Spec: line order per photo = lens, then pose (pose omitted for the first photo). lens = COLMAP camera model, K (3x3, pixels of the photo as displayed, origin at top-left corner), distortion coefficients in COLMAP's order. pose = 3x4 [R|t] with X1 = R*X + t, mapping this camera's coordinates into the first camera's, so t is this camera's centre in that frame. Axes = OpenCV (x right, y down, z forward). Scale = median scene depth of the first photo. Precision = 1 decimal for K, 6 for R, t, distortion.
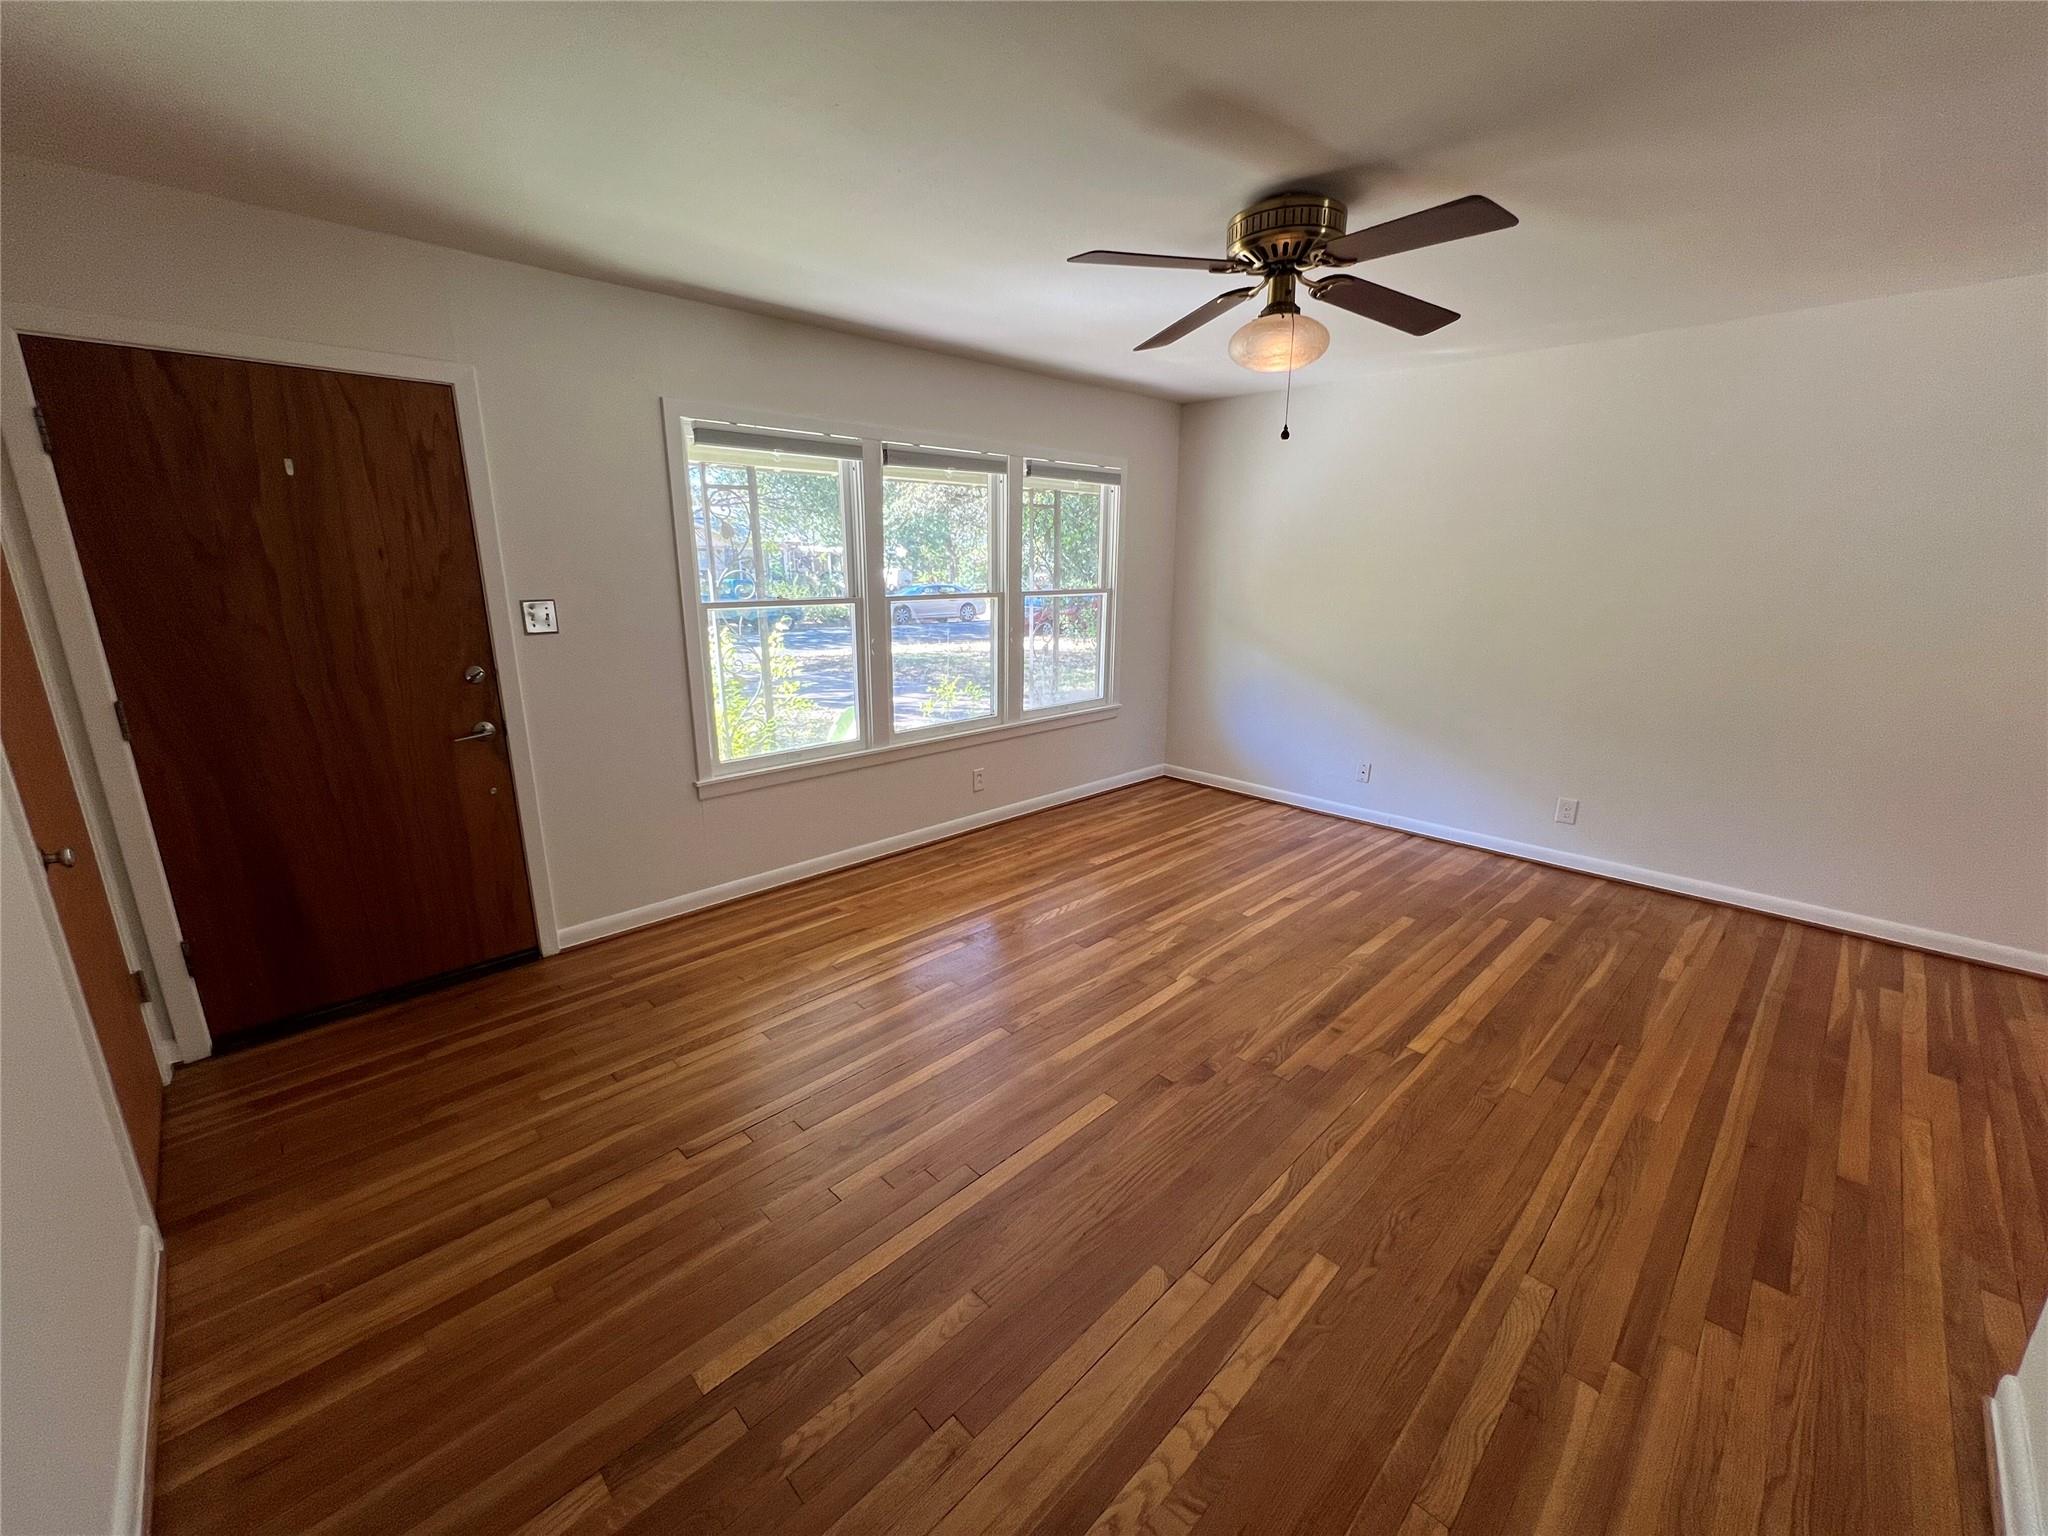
lens RADIAL K [[806.3, 0, 1024.0], [0, 806.3, 768.0], [0, 0, 1]] dist [0.001674, 0.000177]
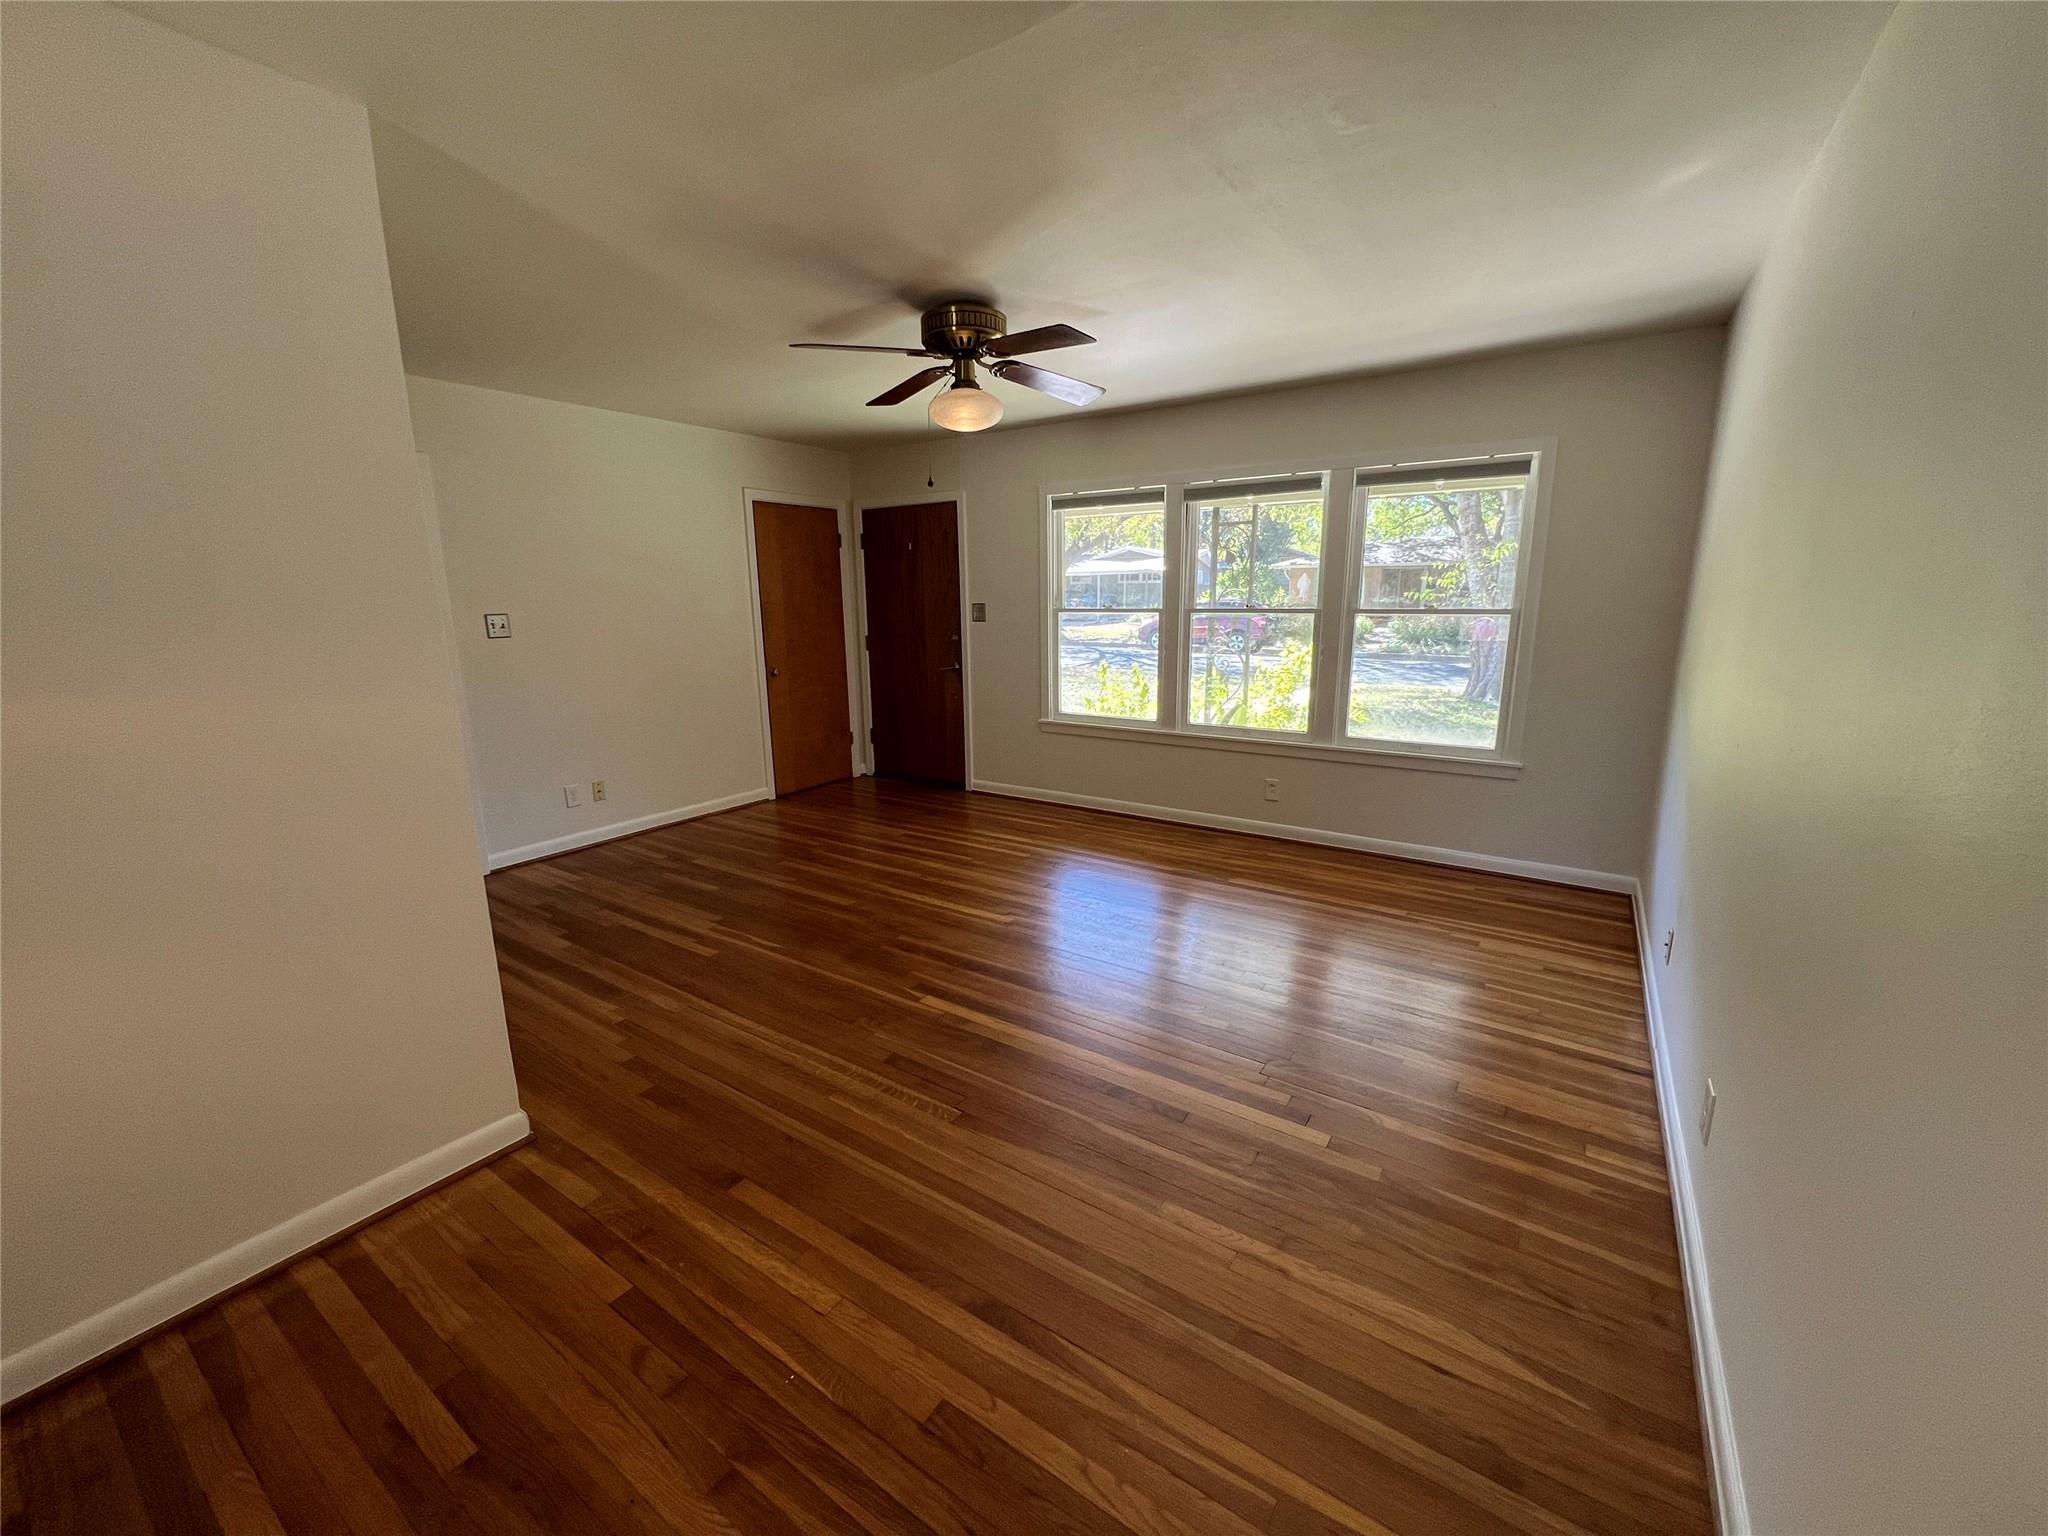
lens RADIAL K [[806.3, 0, 1024.0], [0, 806.3, 768.0], [0, 0, 1]] dist [0.001674, 0.000177]
pose [[0.220071, 0.204658, -0.953774, 1.098197], [-0.234409, 0.960190, 0.151948, -0.121684], [0.946901, 0.190133, 0.259283, 0.554161]]
